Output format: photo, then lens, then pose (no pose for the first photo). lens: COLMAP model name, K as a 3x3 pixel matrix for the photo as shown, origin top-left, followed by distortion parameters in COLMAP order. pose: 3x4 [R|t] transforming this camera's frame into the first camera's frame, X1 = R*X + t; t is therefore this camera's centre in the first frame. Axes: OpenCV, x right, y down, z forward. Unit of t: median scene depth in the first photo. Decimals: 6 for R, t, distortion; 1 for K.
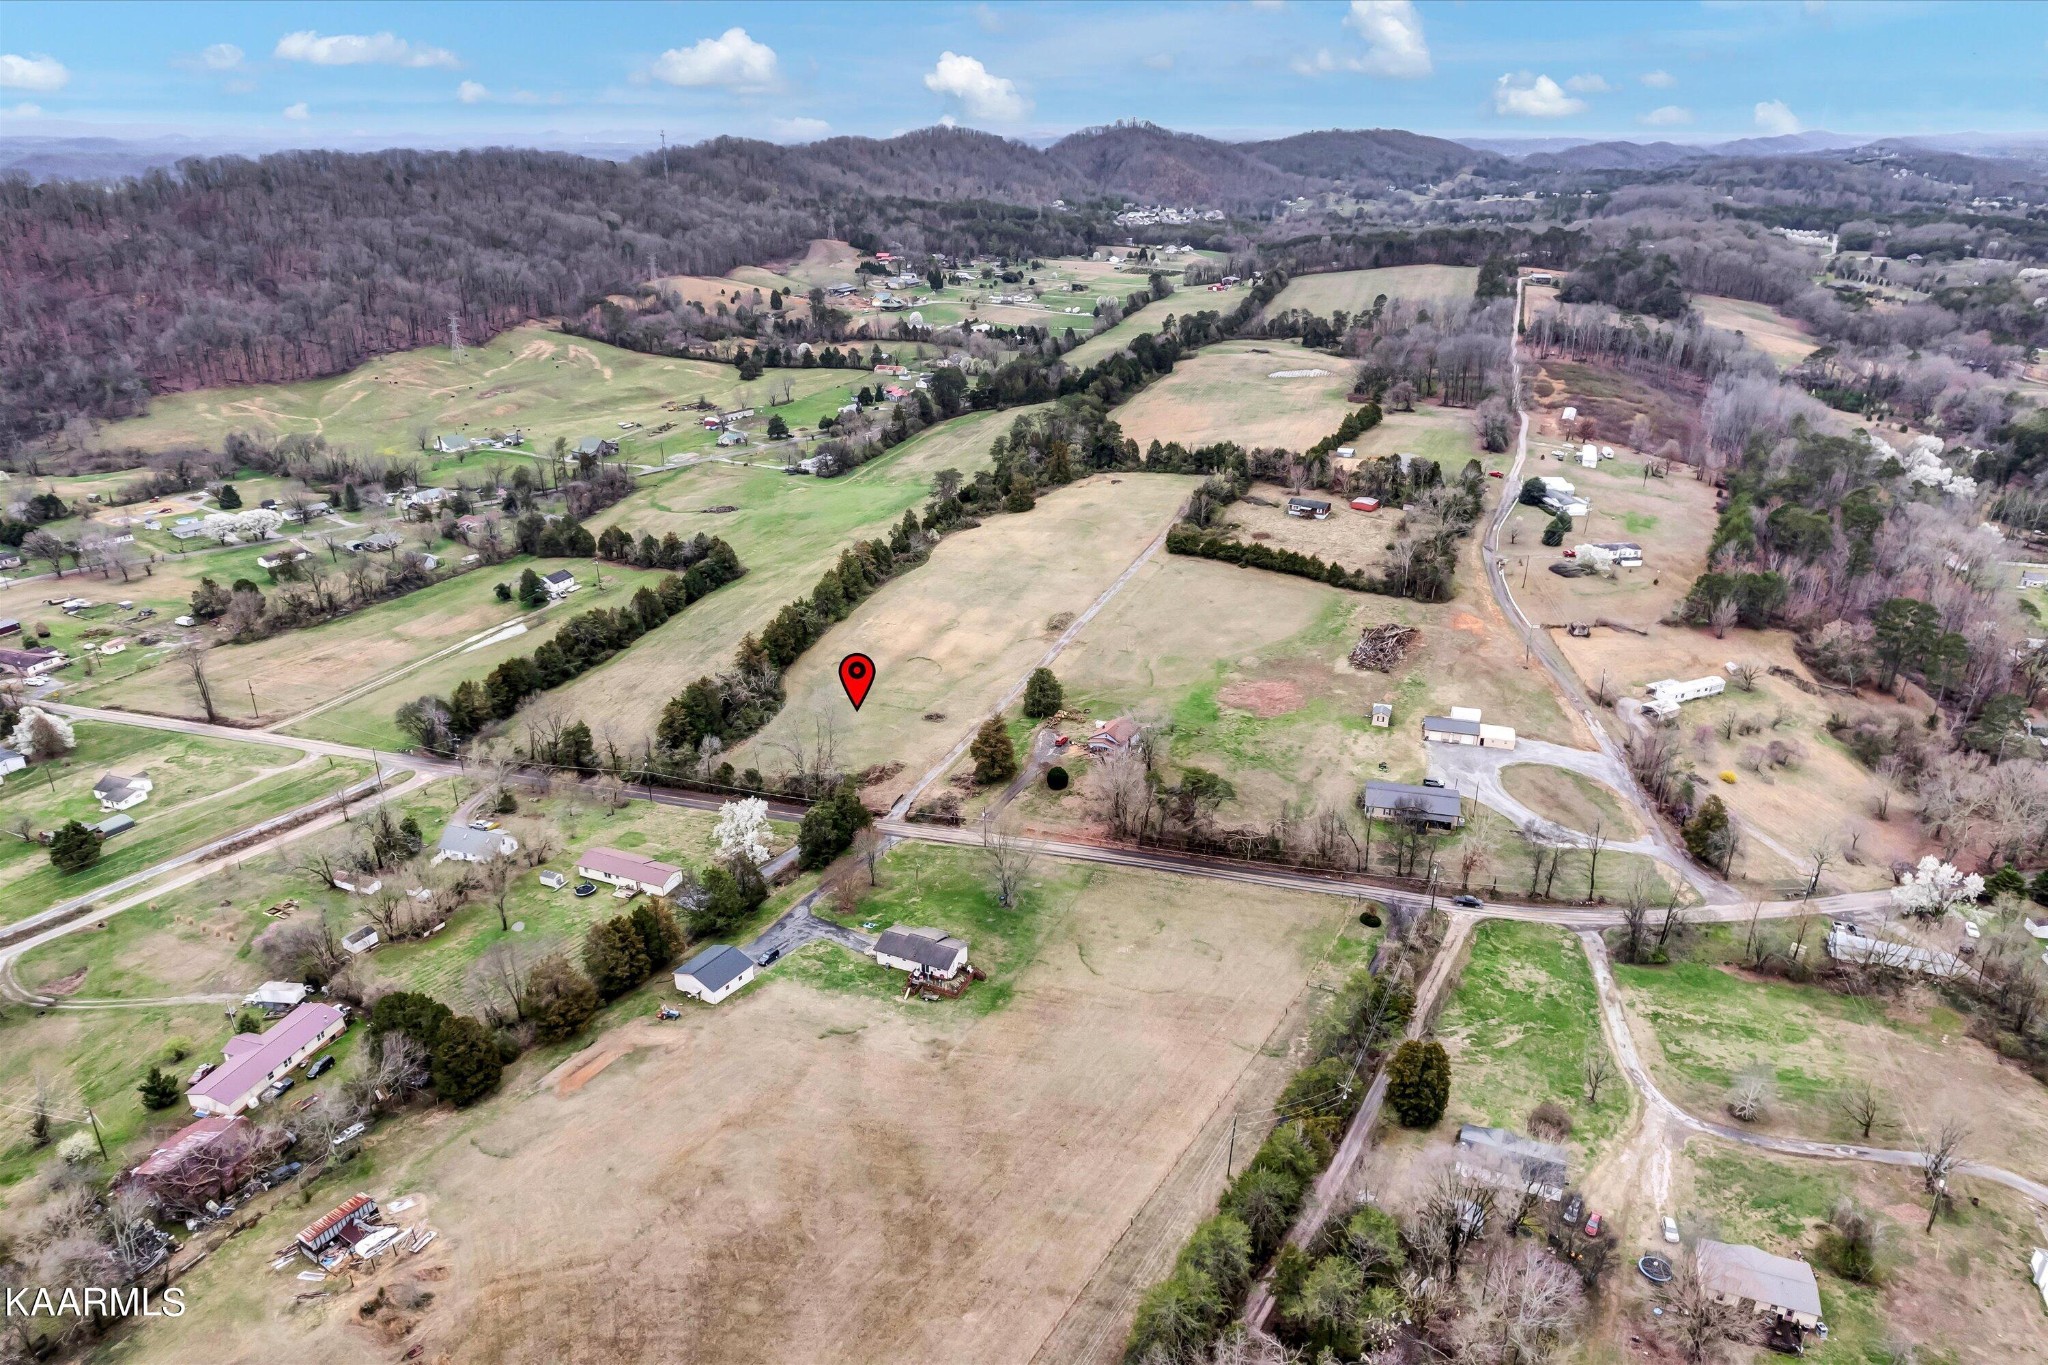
lens RADIAL K [[1319.4, 0, 1038.5], [0, 1319.4, 677.0], [0, 0, 1]] dist [-0.083370, 0.080228]
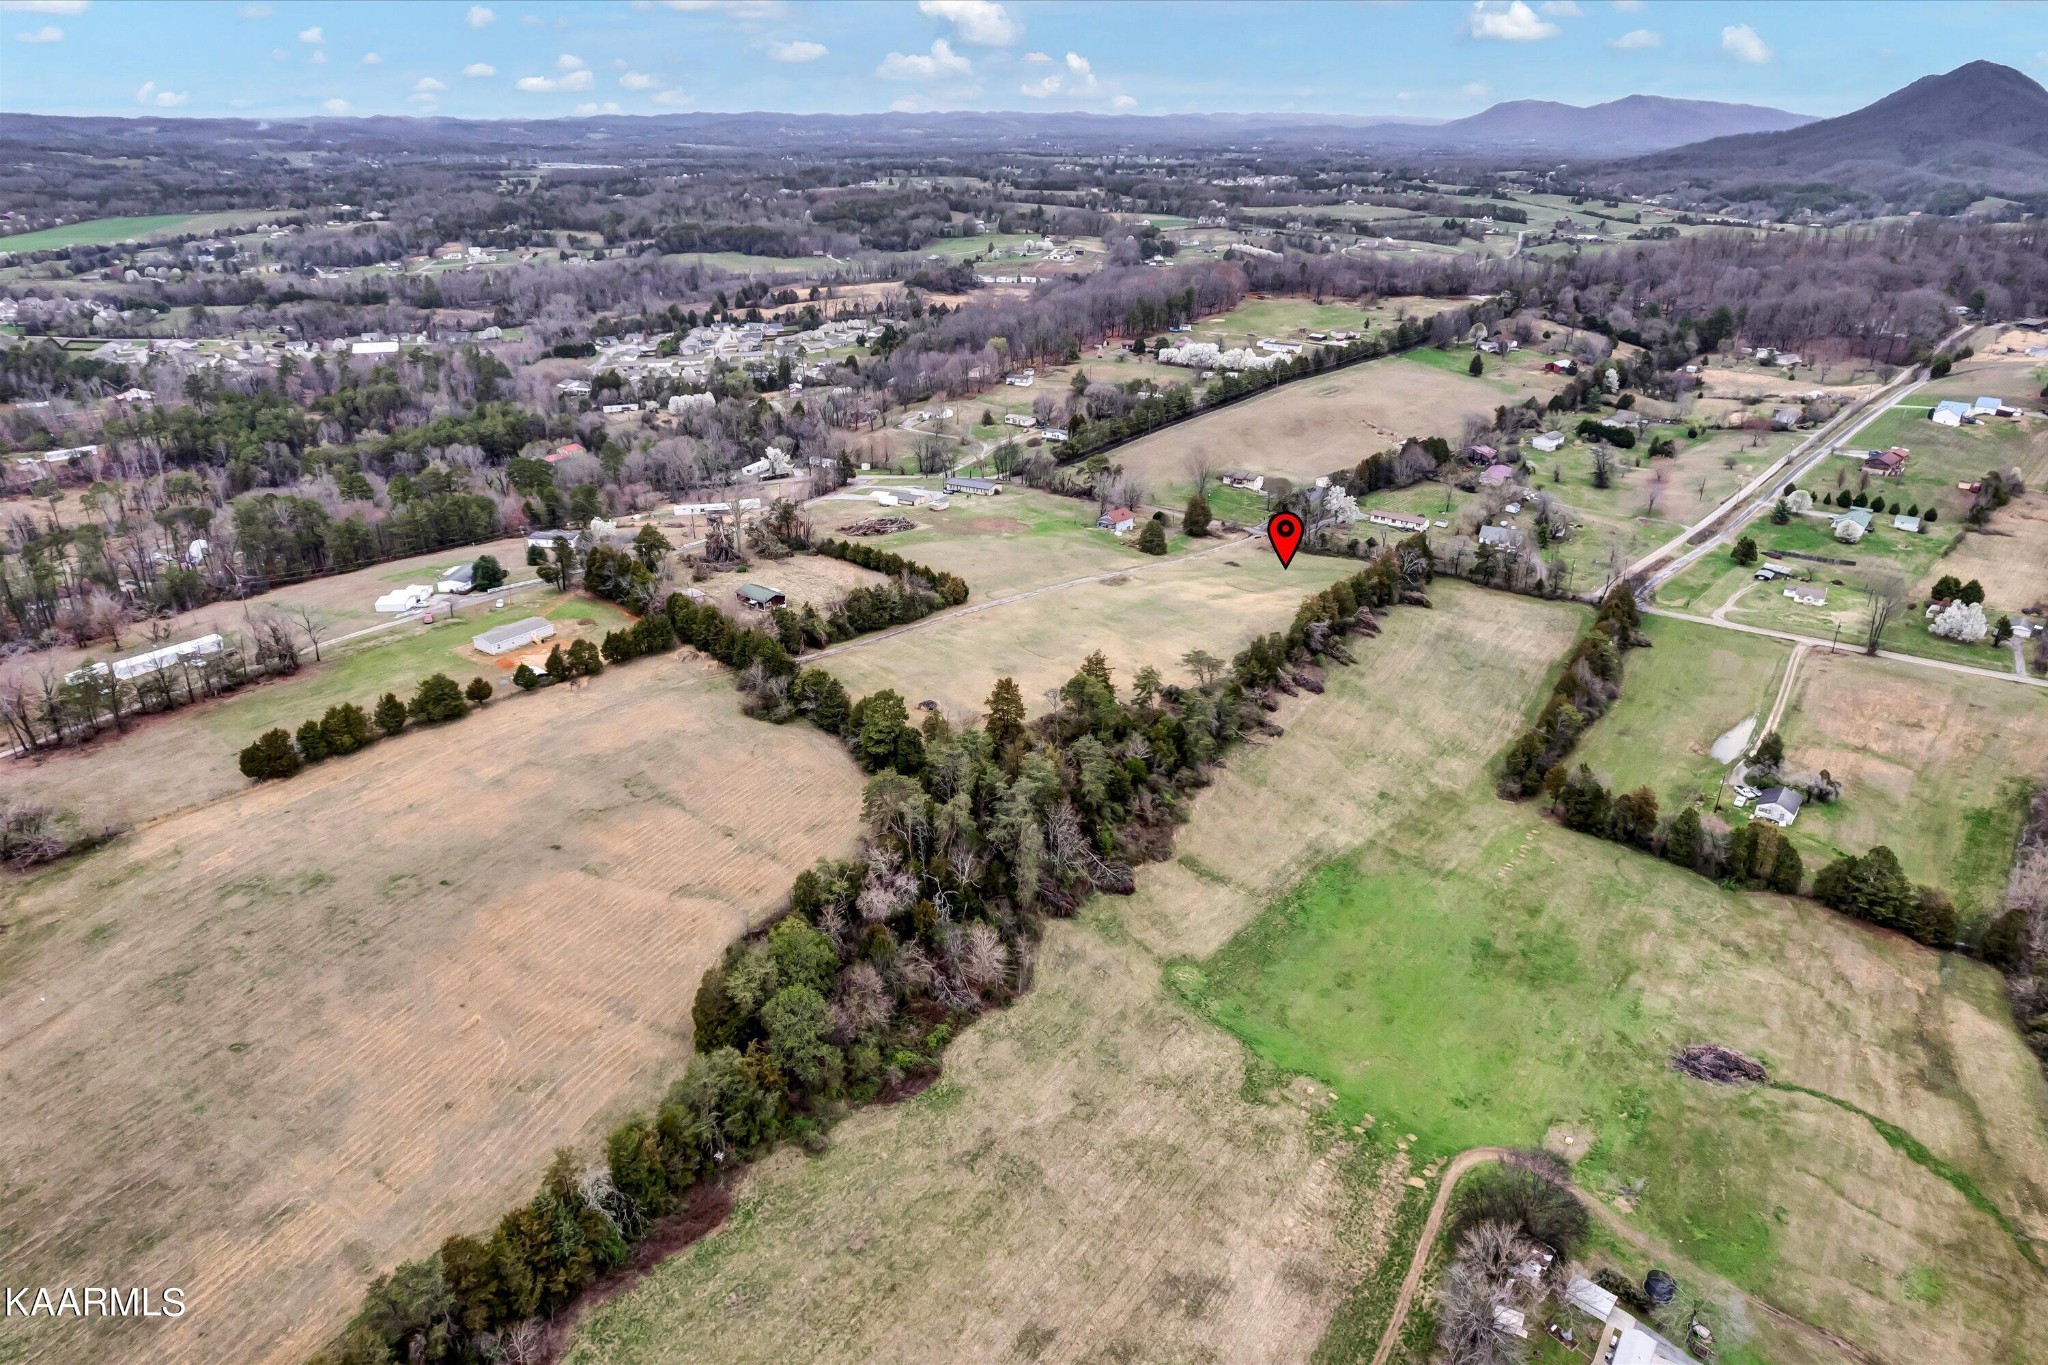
lens RADIAL K [[1319.4, 0, 1038.5], [0, 1319.4, 677.0], [0, 0, 1]] dist [-0.083370, 0.080228]
pose [[-0.976373, -0.080032, 0.200725, -0.131773], [0.089987, 0.693929, 0.714398, -0.682324], [-0.196464, 0.715582, -0.670332, 1.601536]]
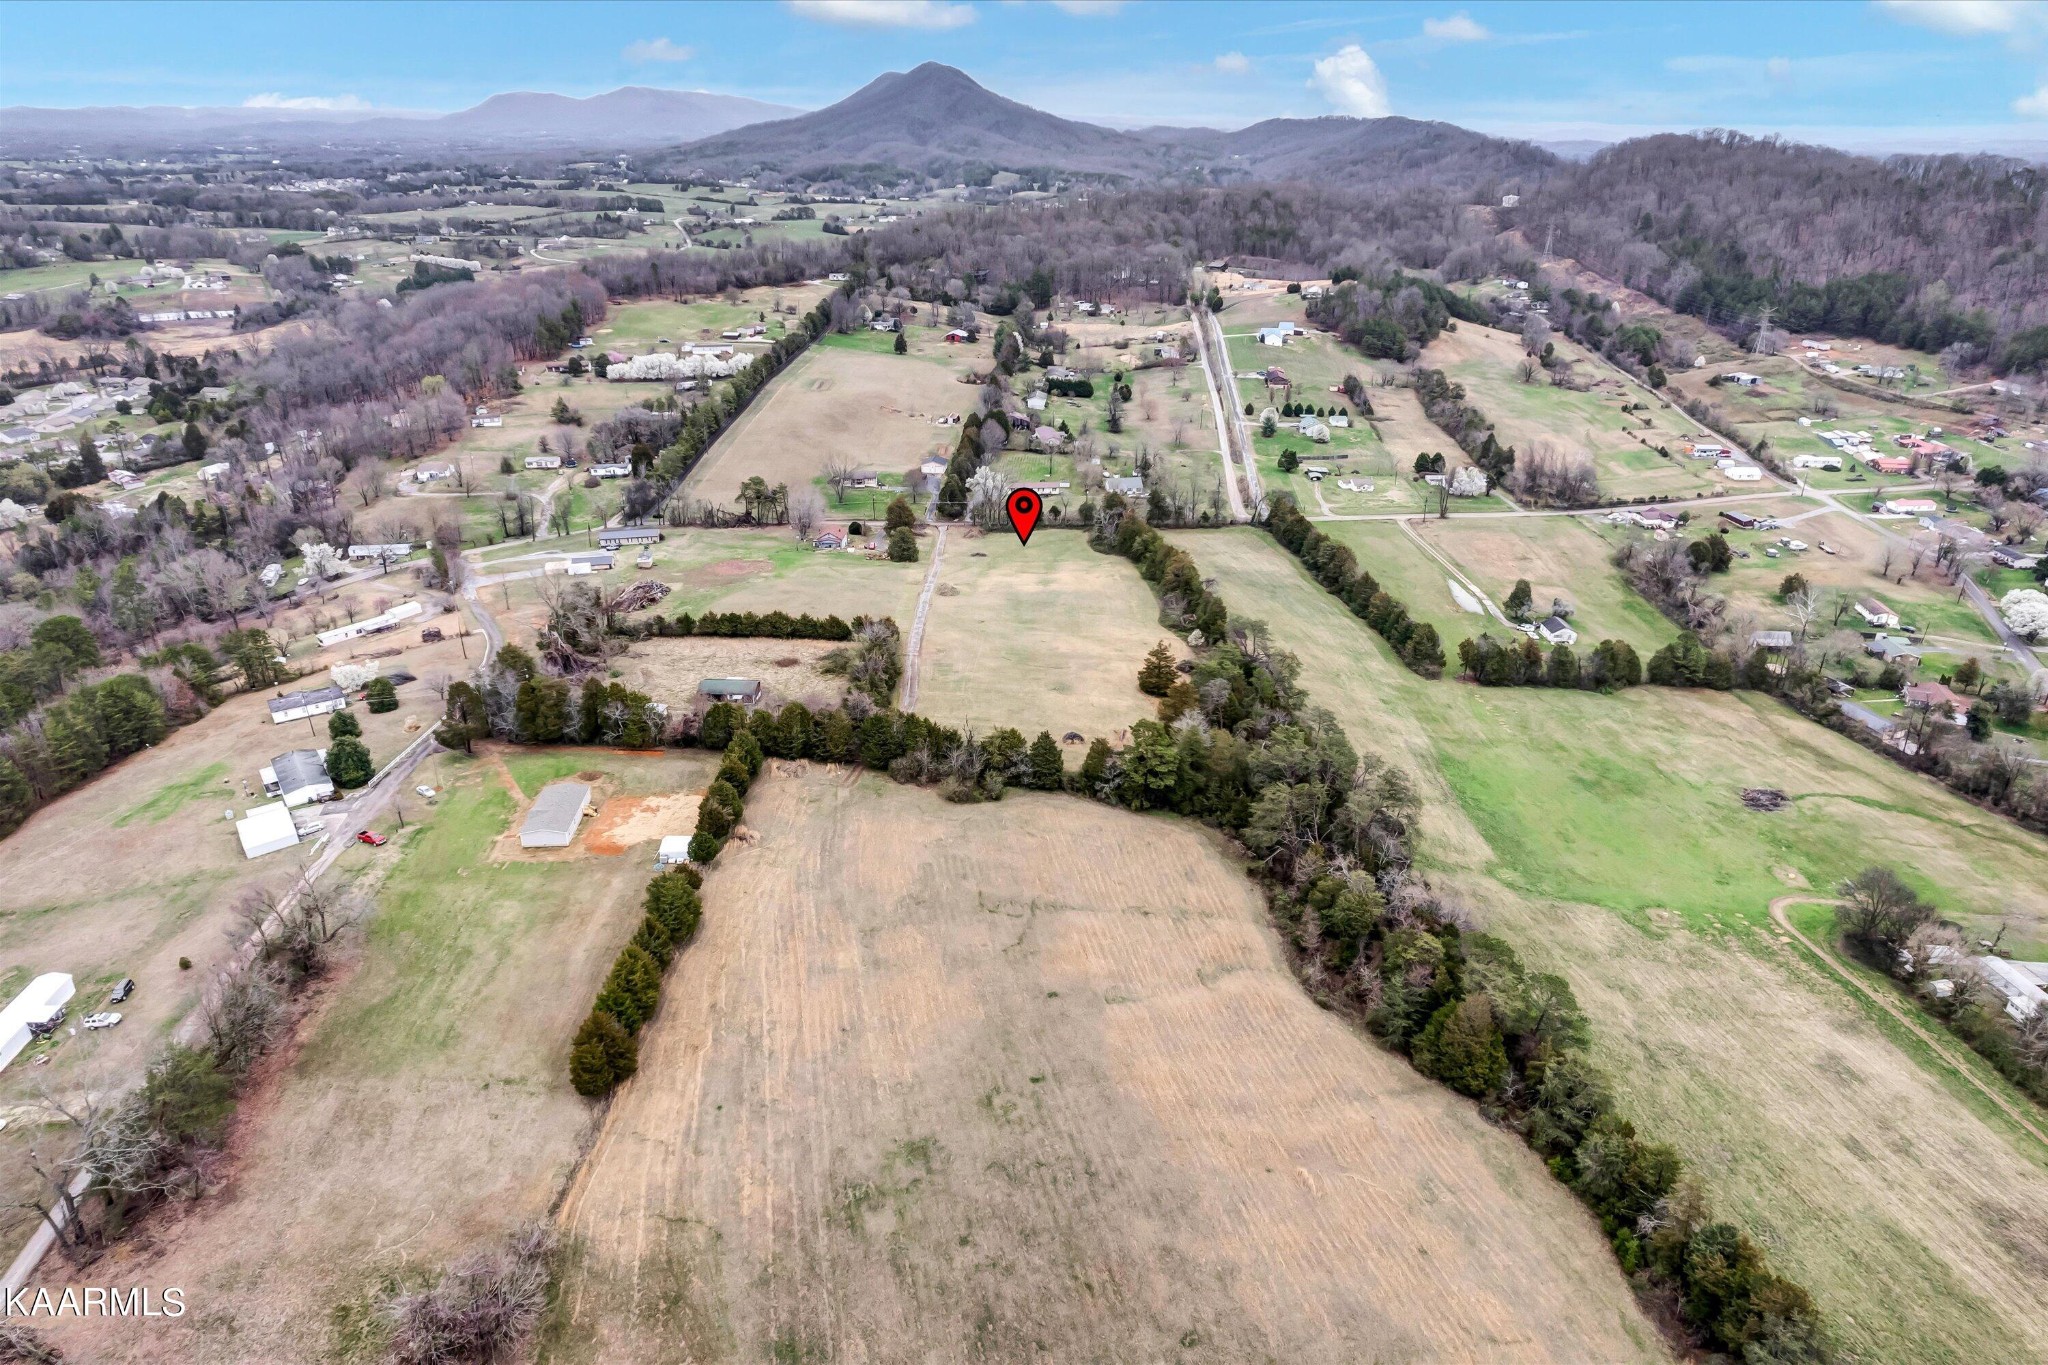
lens RADIAL K [[1319.4, 0, 1038.5], [0, 1319.4, 677.0], [0, 0, 1]] dist [-0.083370, 0.080228]
pose [[-0.885683, 0.187969, -0.424538, 0.363037], [-0.180314, 0.703351, 0.687593, -0.646241], [0.427846, 0.685540, -0.589053, 1.511951]]
